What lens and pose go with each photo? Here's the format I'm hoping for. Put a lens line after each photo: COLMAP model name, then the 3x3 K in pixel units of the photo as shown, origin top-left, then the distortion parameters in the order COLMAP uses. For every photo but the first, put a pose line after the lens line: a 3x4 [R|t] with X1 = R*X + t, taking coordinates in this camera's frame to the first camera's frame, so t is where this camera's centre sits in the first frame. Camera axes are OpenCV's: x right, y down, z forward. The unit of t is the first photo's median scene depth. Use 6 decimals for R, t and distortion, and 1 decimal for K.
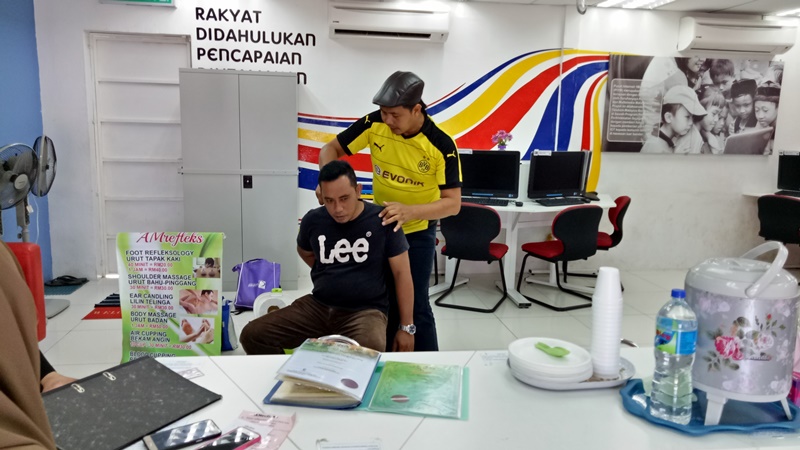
lens RADIAL K [[603.2, 0, 437.4], [0, 603.2, 225.2], [0, 0, 1]] dist [0.001517, 0.003236]
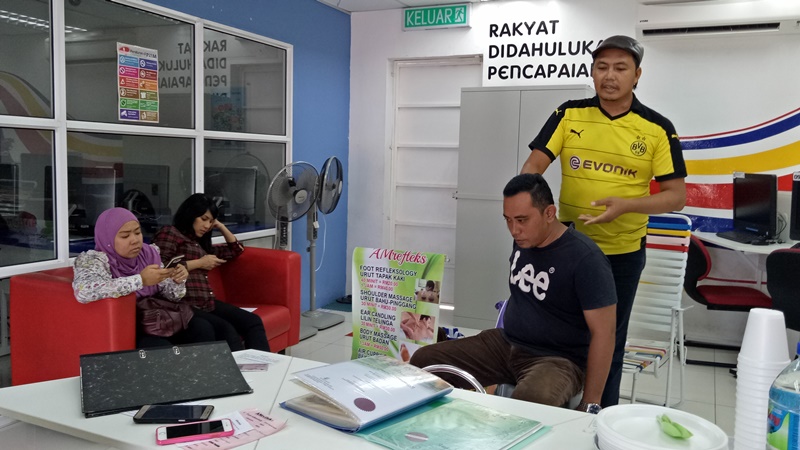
lens RADIAL K [[693.0, 0, 400.0], [0, 693.0, 225.0], [0, 0, 1]] dist [-0.004209, -0.008925]
pose [[0.810027, 0.043218, -0.584798, 0.168475], [-0.091003, 0.994463, -0.052558, 0.025413], [0.579288, 0.095792, 0.809475, 0.094369]]
